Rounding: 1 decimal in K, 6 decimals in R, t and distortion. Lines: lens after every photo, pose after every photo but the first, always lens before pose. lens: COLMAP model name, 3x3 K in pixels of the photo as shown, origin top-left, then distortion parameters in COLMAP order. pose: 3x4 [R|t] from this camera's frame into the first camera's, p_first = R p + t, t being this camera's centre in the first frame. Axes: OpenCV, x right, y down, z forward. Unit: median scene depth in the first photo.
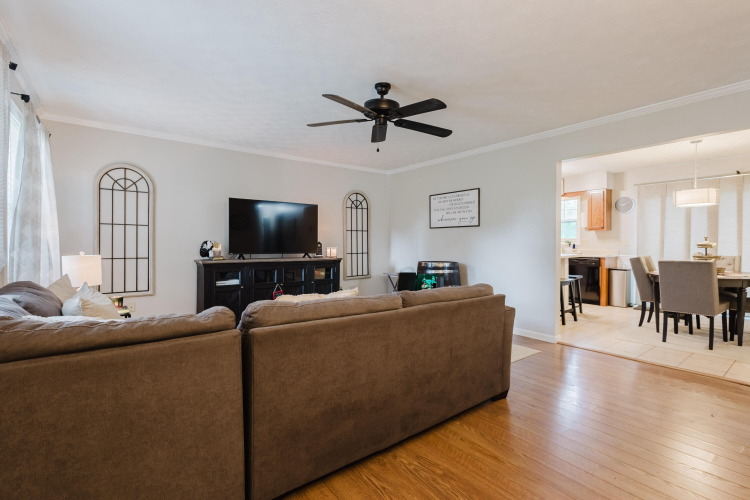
lens RADIAL K [[345.2, 0, 375.4], [0, 345.2, 245.9], [0, 0, 1]] dist [0.001237, 0.000031]
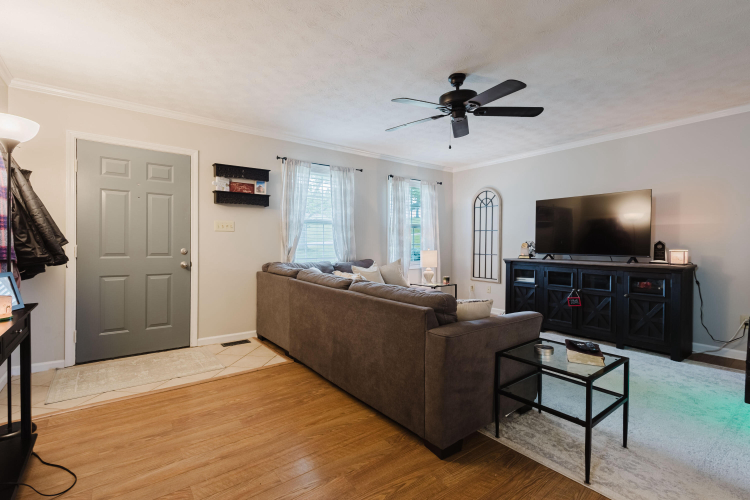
lens RADIAL K [[341.2, 0, 375.0], [0, 341.2, 250.0], [0, 0, 1]] dist [0.030906, 0.000029]
pose [[0.002825, 0.017867, -0.999836, 1.212293], [-0.006511, 0.999820, 0.017848, -0.008013], [0.999975, 0.006459, 0.002940, 0.956621]]
